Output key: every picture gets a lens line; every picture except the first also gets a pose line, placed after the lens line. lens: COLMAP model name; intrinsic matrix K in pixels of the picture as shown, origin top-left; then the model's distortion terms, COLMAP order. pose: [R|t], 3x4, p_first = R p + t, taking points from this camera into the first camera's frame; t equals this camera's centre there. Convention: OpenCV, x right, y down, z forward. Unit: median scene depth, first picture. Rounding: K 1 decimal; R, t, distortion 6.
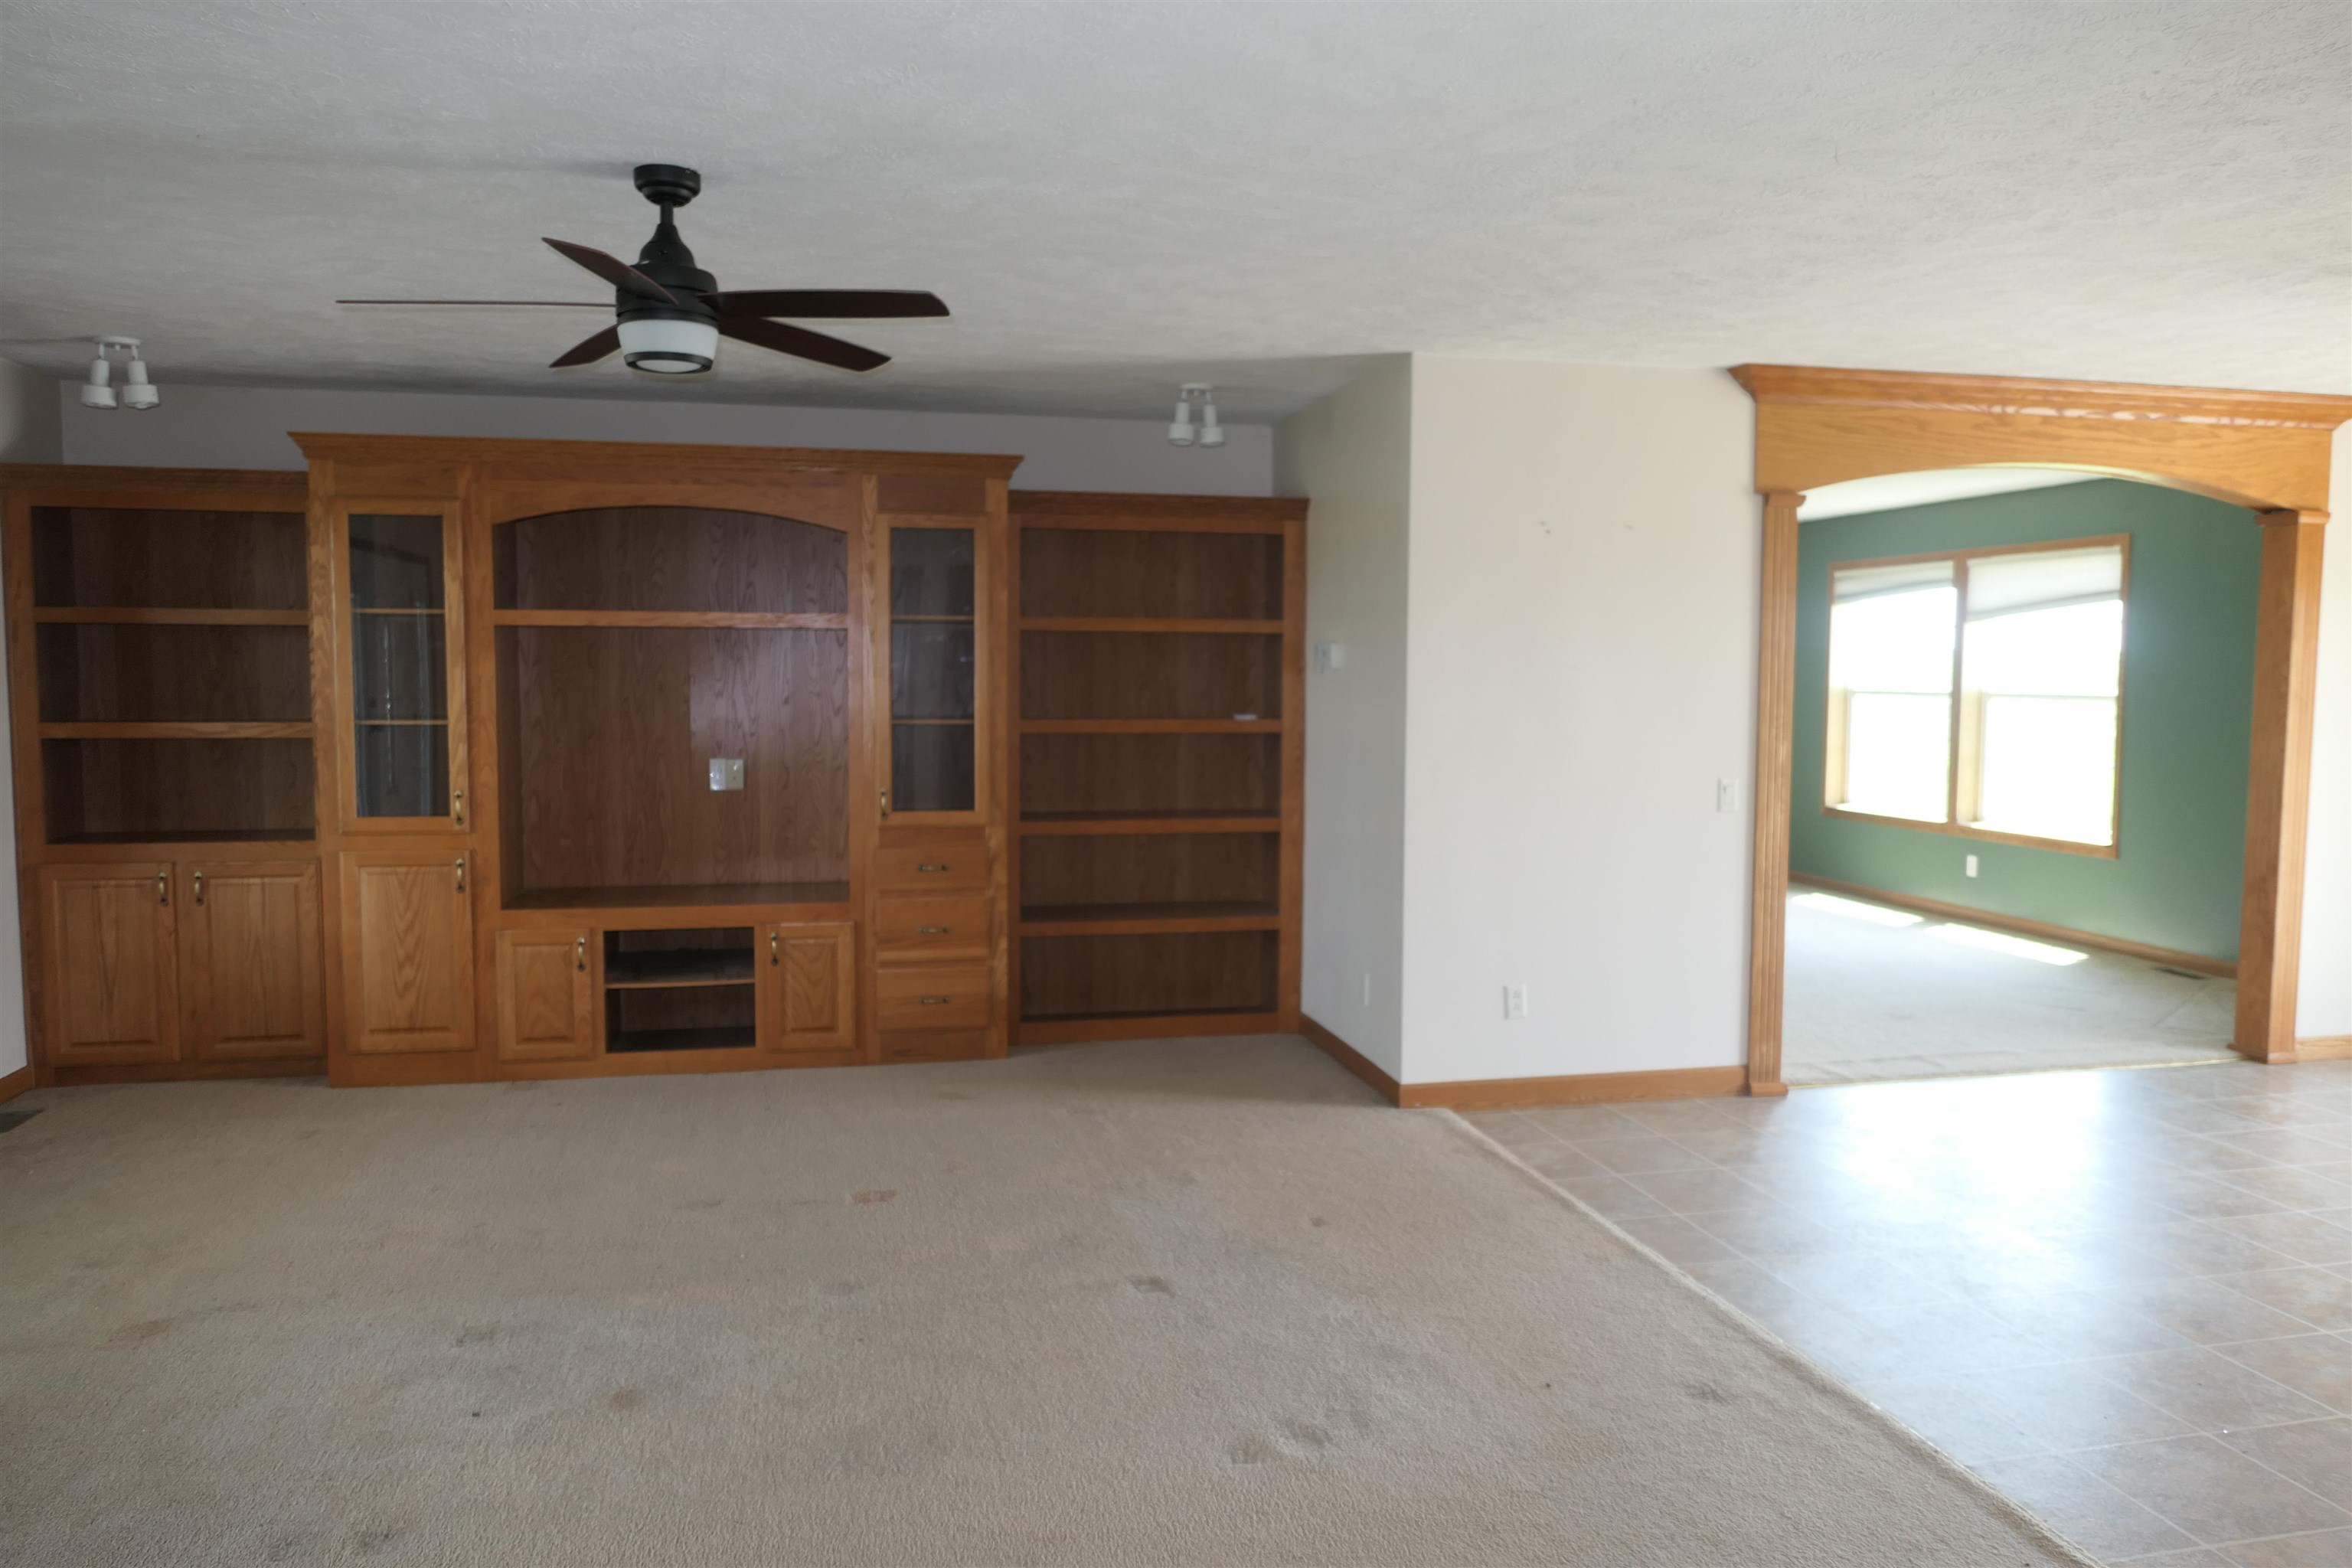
lens RADIAL K [[1644.3, 0, 1176.0], [0, 1644.3, 784.0], [0, 0, 1]] dist [-0.018990, 0.004825]
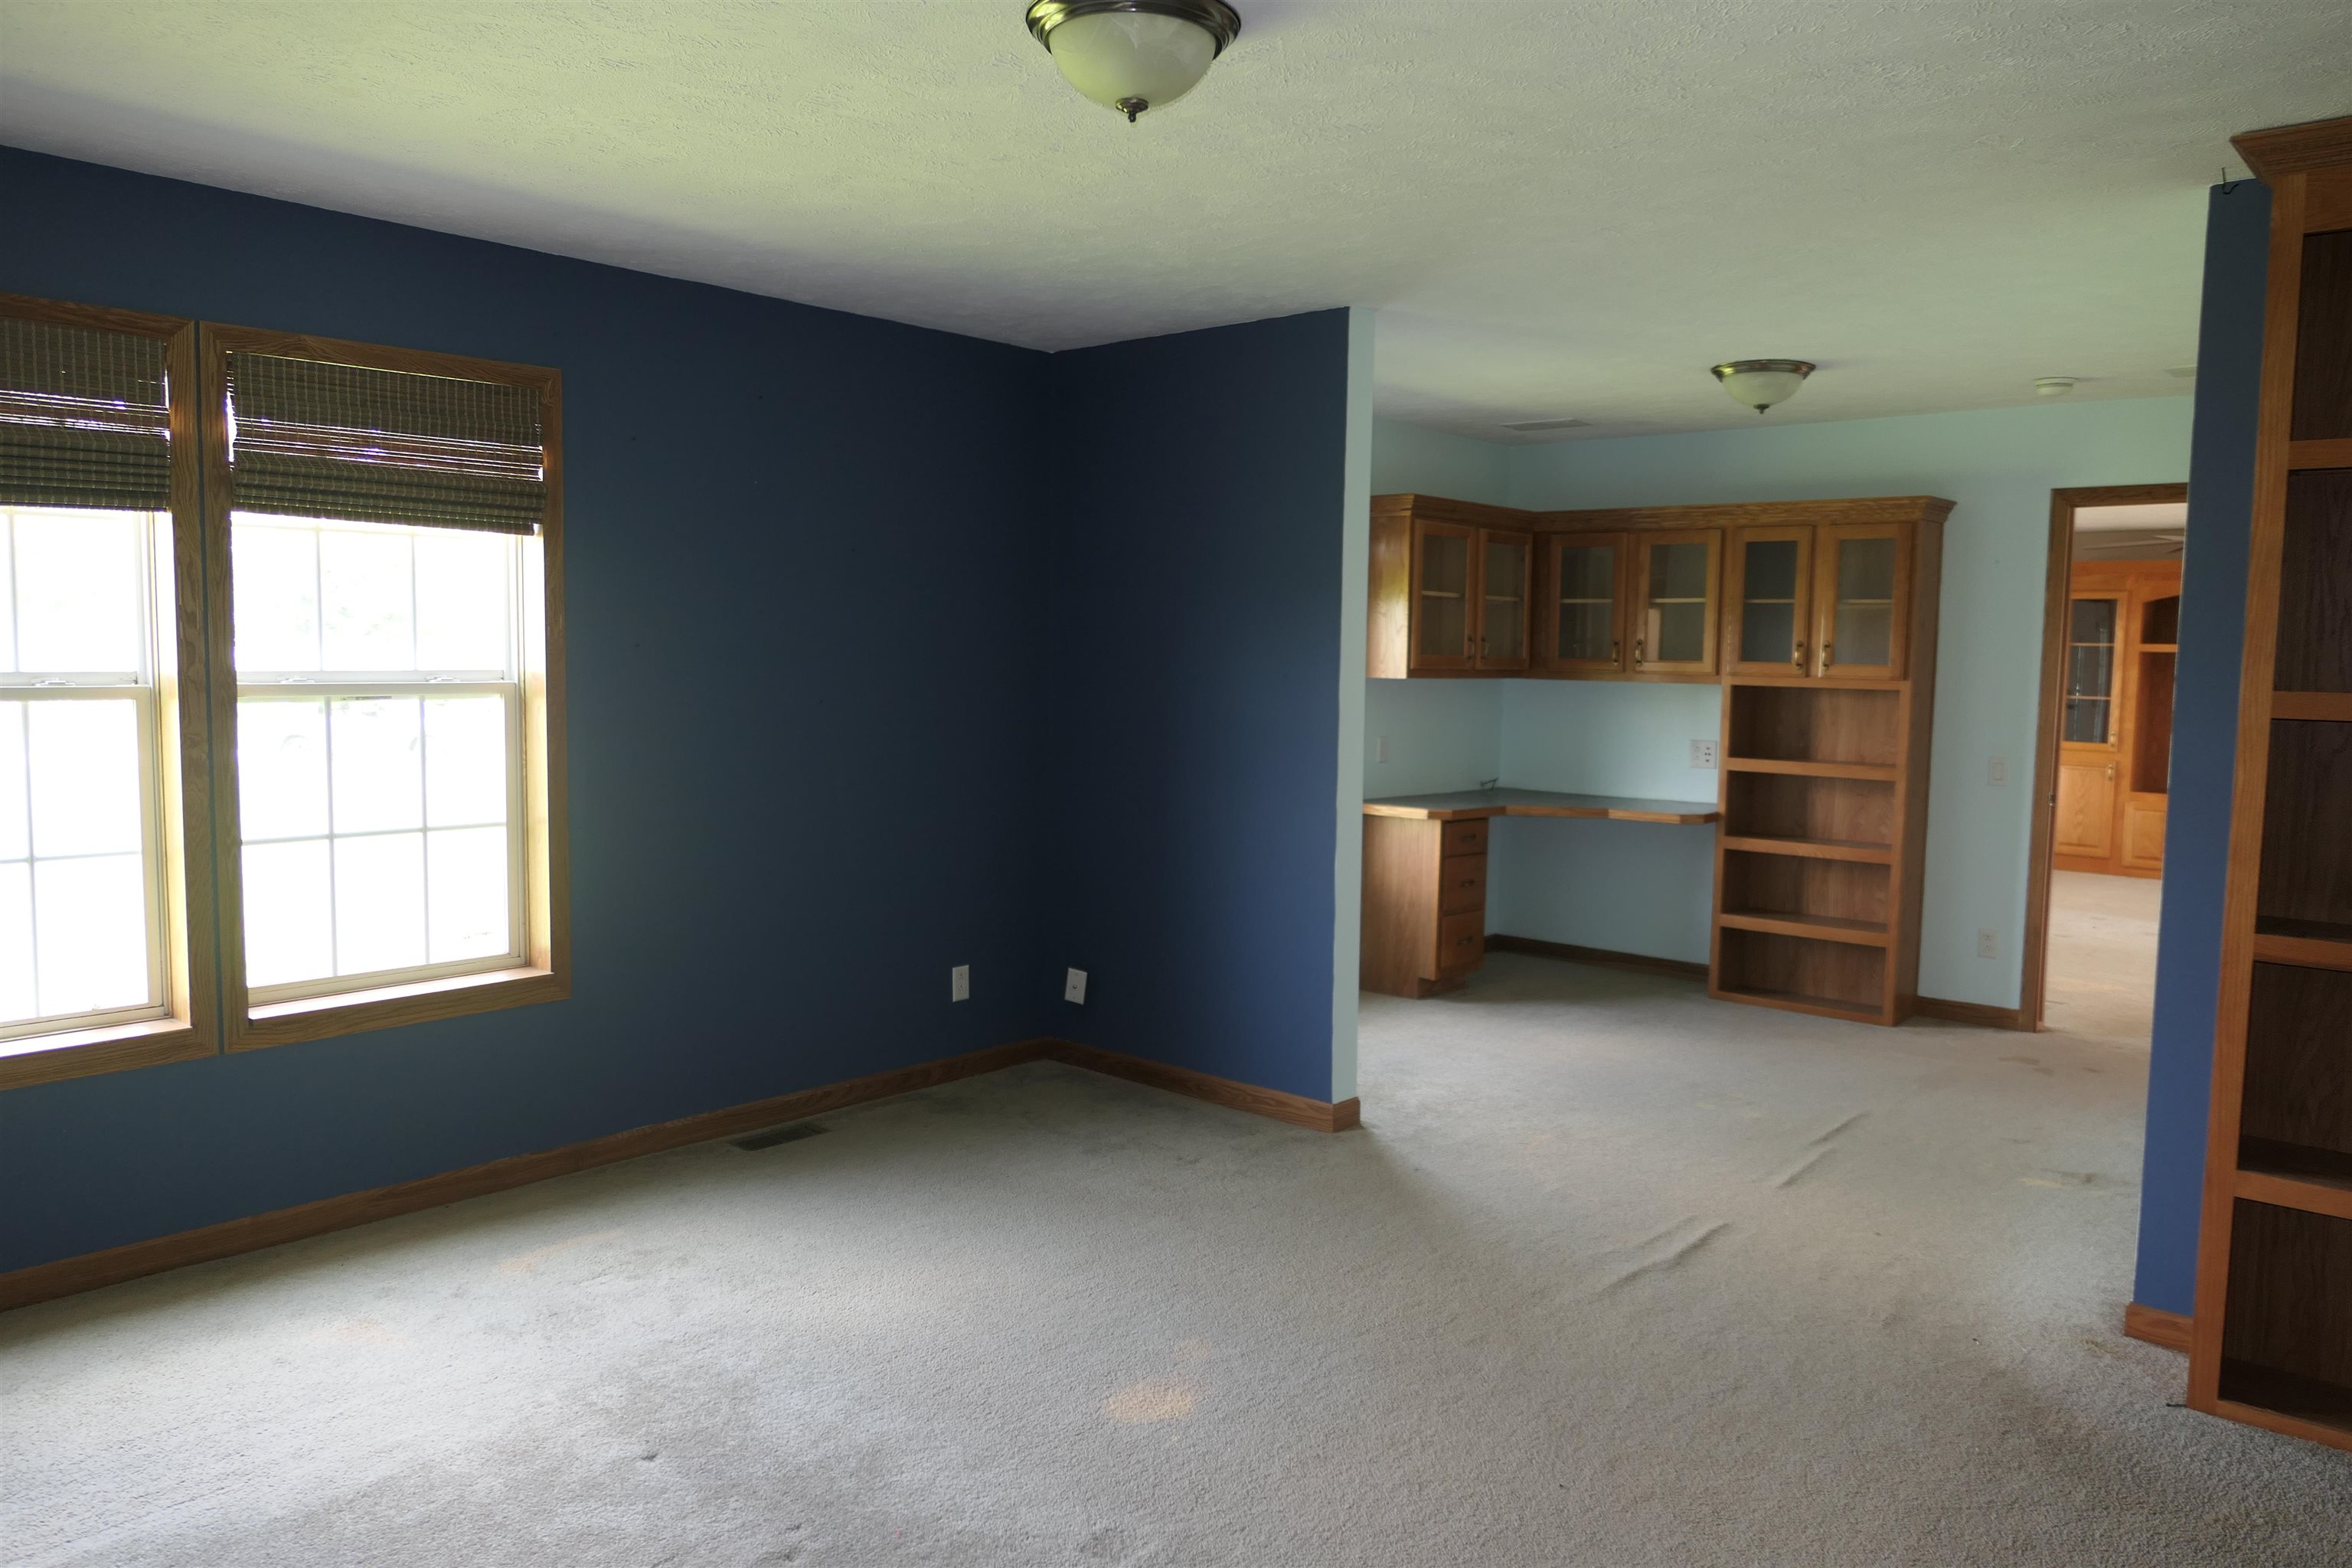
lens RADIAL K [[1652.0, 0, 1177.7], [0, 1652.0, 779.2], [0, 0, 1]] dist [-0.013415, 0.002520]
pose [[0.587266, 0.073947, -0.806009, 0.531398], [-0.074637, 0.996522, 0.037045, 0.073211], [0.805946, 0.038403, 0.590742, -1.143666]]
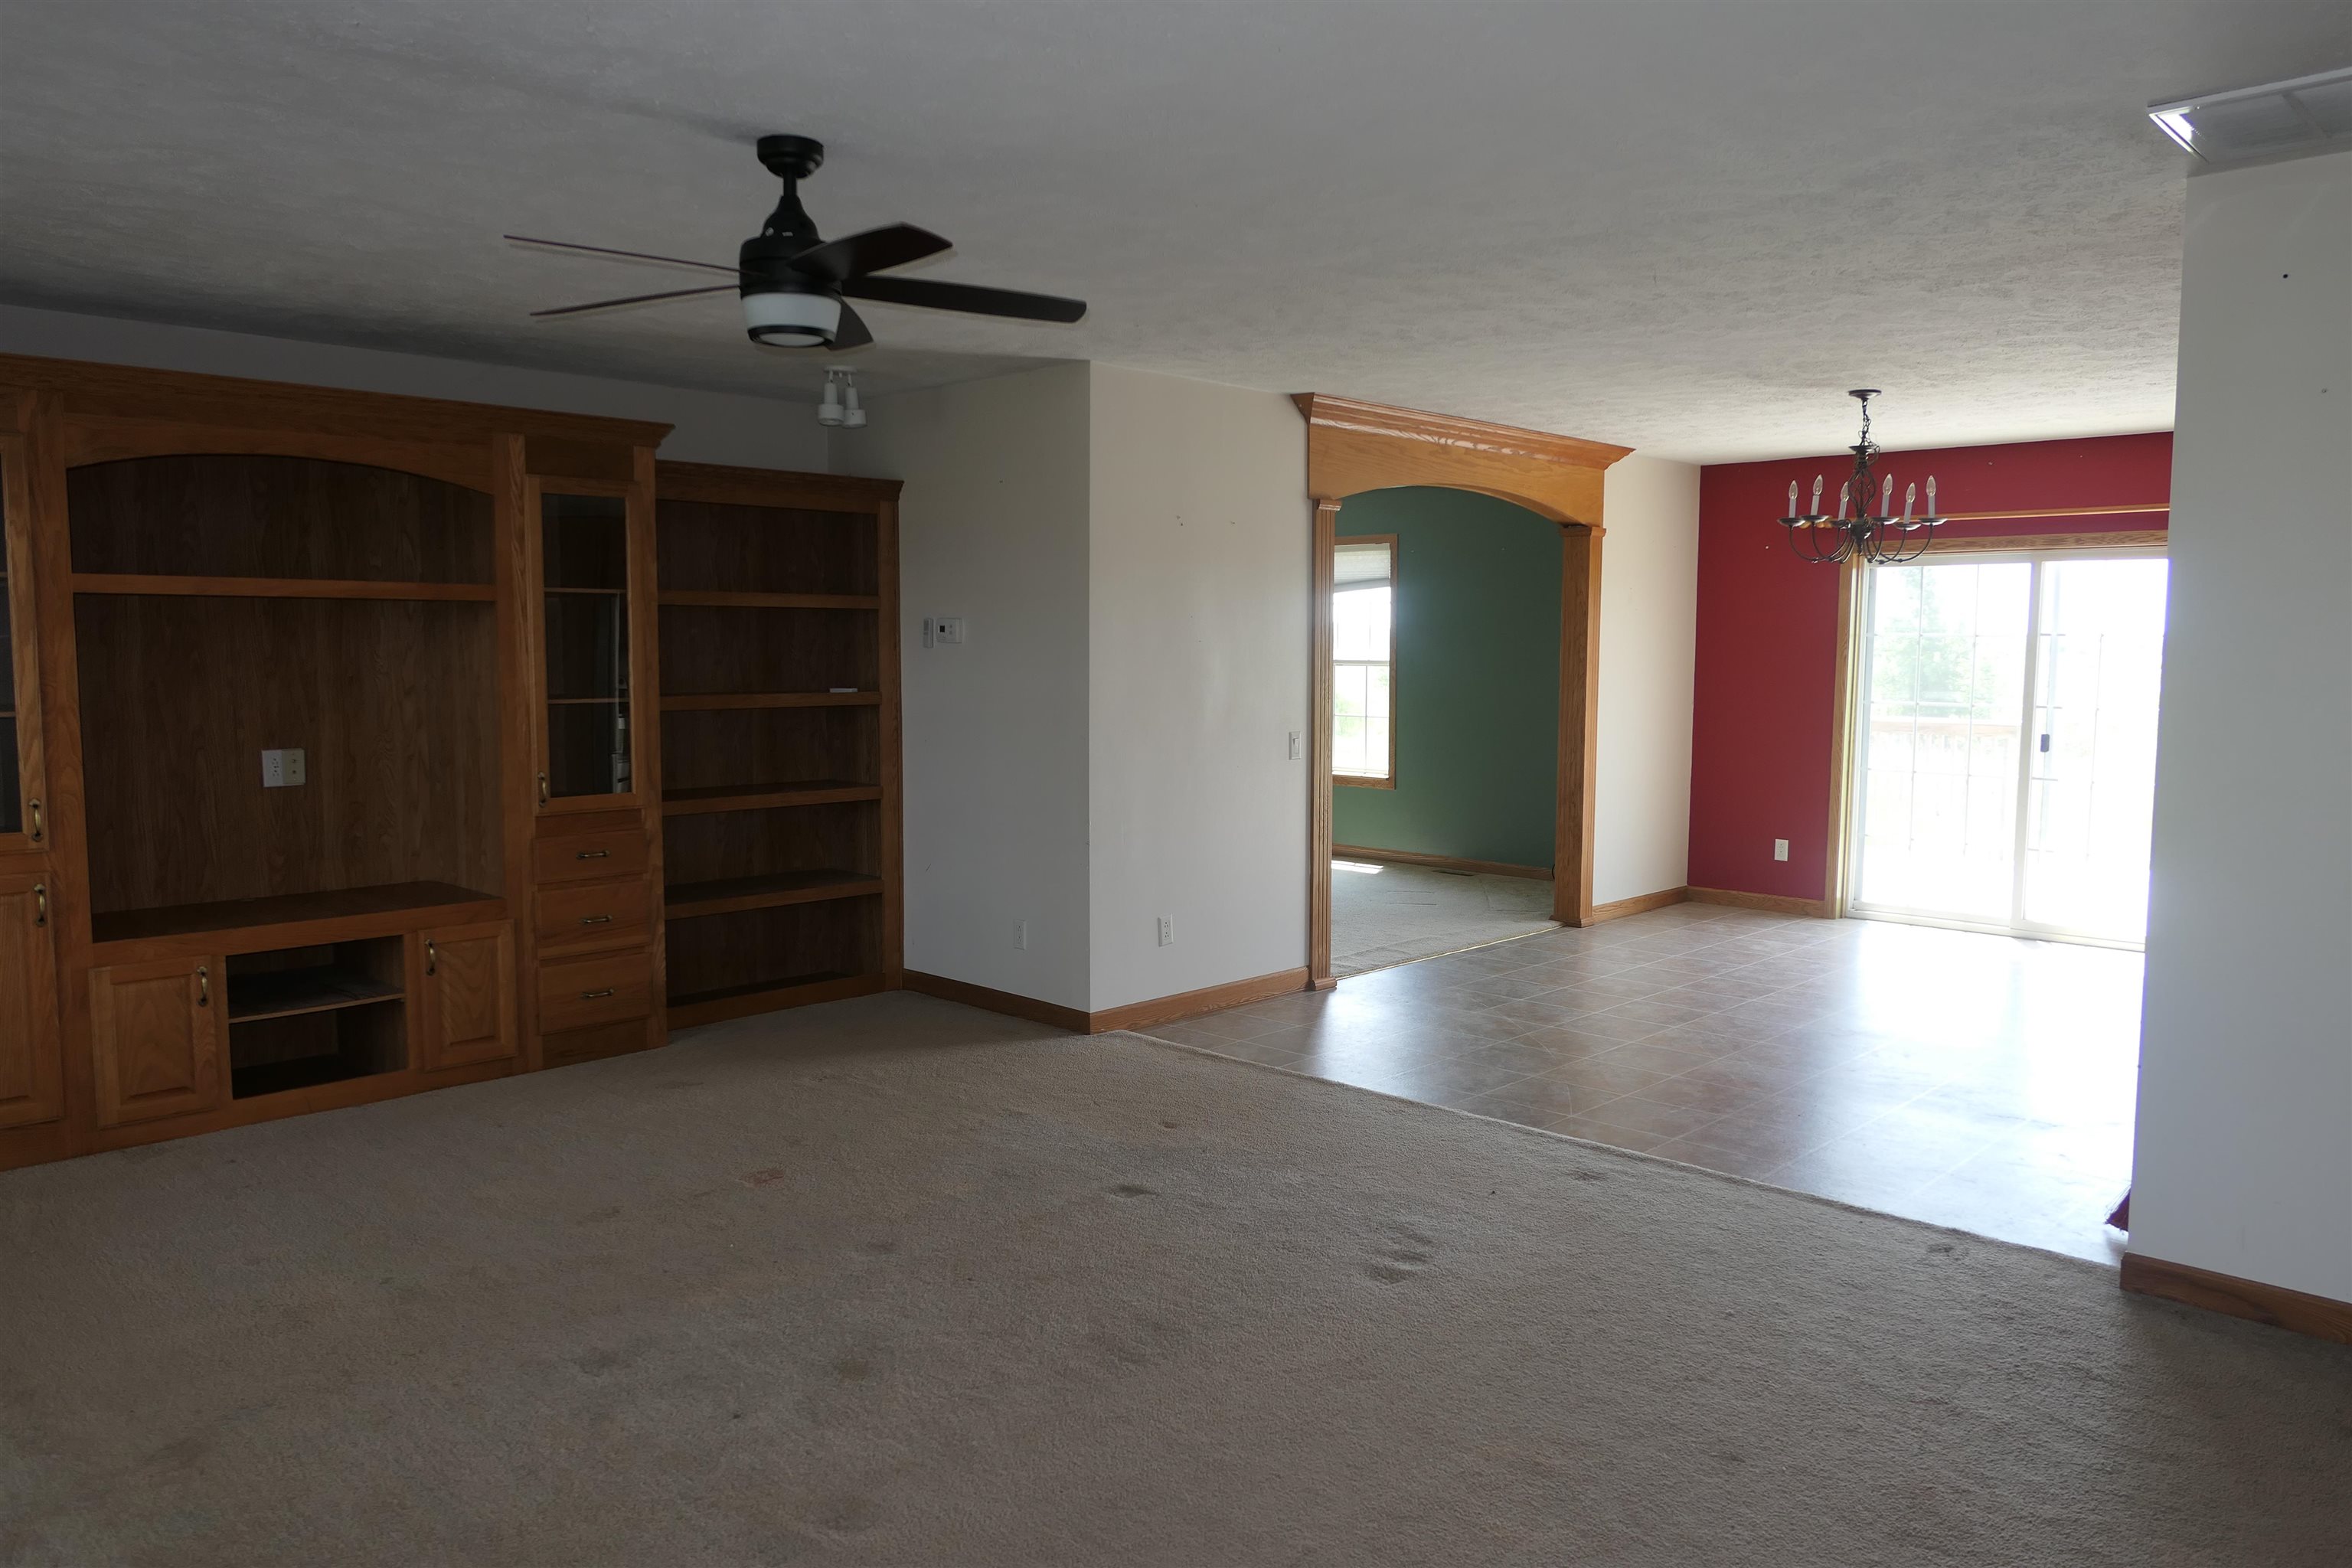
lens RADIAL K [[1652.0, 0, 1177.7], [0, 1652.0, 779.2], [0, 0, 1]] dist [-0.013415, 0.002520]
pose [[0.835603, -0.048086, 0.547226, -0.399400], [0.040392, 0.998843, 0.026092, -0.003954], [-0.547847, 0.000301, 0.836578, 0.021299]]
